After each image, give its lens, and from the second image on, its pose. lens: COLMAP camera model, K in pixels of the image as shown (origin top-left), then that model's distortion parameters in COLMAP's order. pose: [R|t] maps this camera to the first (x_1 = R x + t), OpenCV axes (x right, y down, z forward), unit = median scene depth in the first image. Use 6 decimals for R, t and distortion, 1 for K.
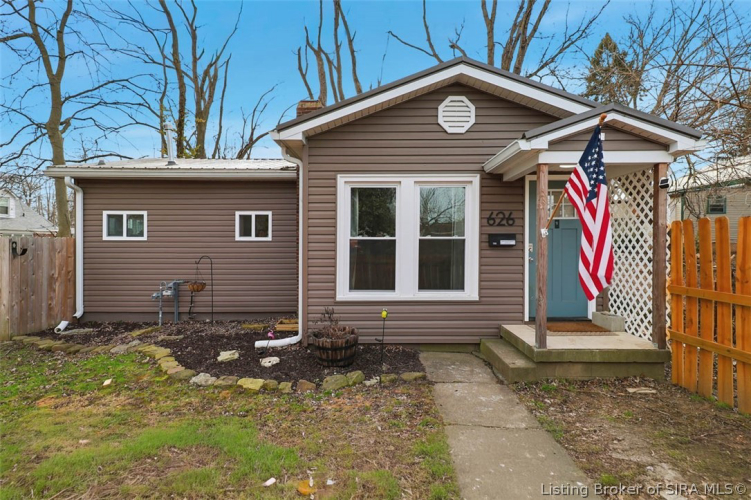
lens RADIAL K [[383.2, 0, 374.9], [0, 383.2, 248.8], [0, 0, 1]] dist [0.005559, 0.000835]
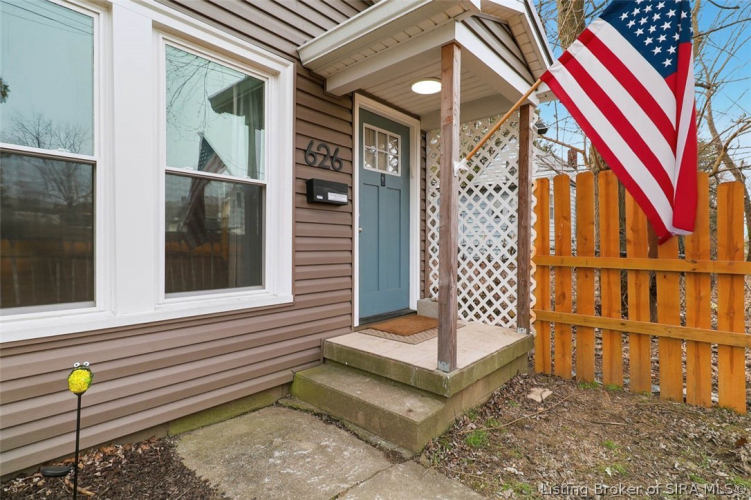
lens RADIAL K [[383.2, 0, 394.1], [0, 383.2, 253.3], [0, 0, 1]] dist [0.005559, 0.000835]
pose [[0.636158, -0.015662, 0.771400, -0.050317], [0.003029, 0.999837, 0.017802, 0.057303], [-0.771553, -0.008988, 0.636102, 0.552335]]
